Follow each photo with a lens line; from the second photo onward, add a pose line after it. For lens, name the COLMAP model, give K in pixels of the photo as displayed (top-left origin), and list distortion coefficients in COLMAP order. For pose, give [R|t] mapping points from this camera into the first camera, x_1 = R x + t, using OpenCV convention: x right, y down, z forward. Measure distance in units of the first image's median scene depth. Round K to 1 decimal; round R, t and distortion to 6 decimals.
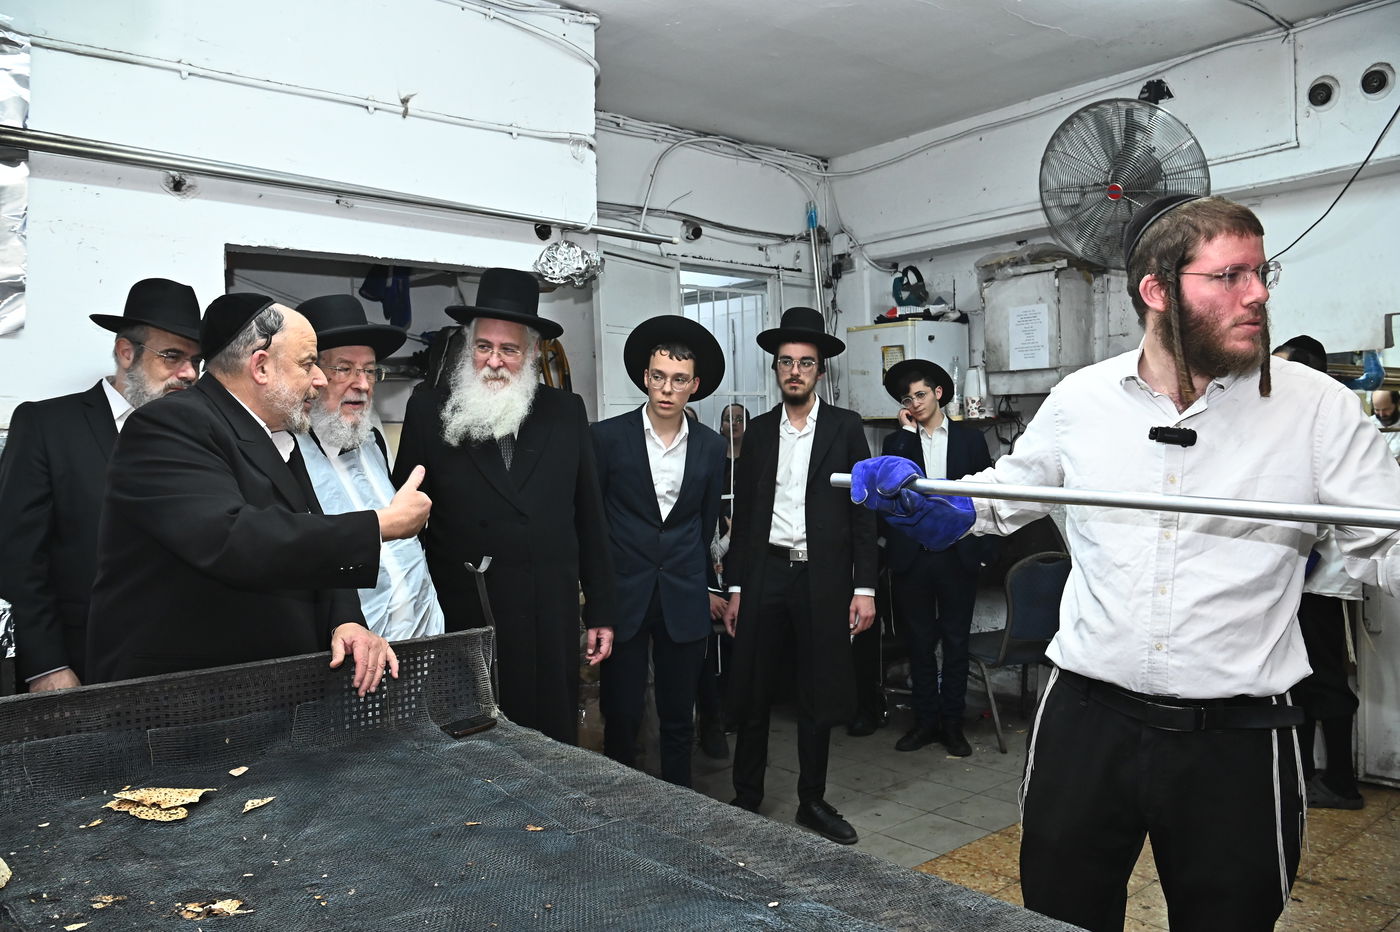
lens RADIAL K [[1101.7, 0, 693.6], [0, 1101.7, 470.7], [0, 0, 1]] dist [-0.047992, 0.024516]
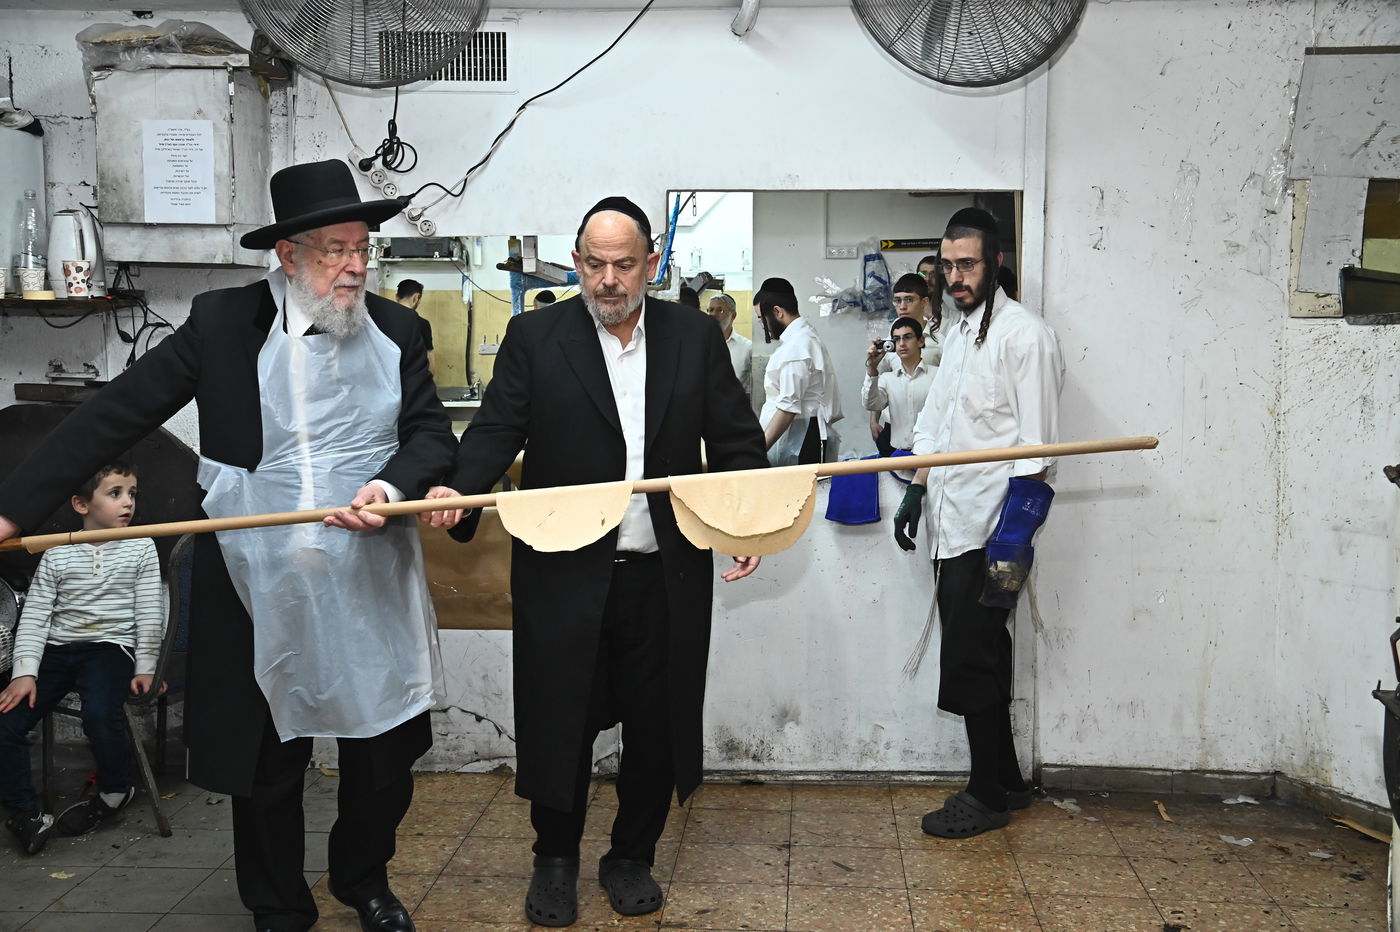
lens RADIAL K [[1544.8, 0, 700.5], [0, 1544.8, 461.4], [0, 0, 1]] dist [0.101090, 0.000000]
pose [[0.698782, -0.028491, 0.714767, -0.130521], [-0.004993, 0.998988, 0.044702, 0.002326], [-0.715317, -0.034805, 0.697933, 0.153942]]
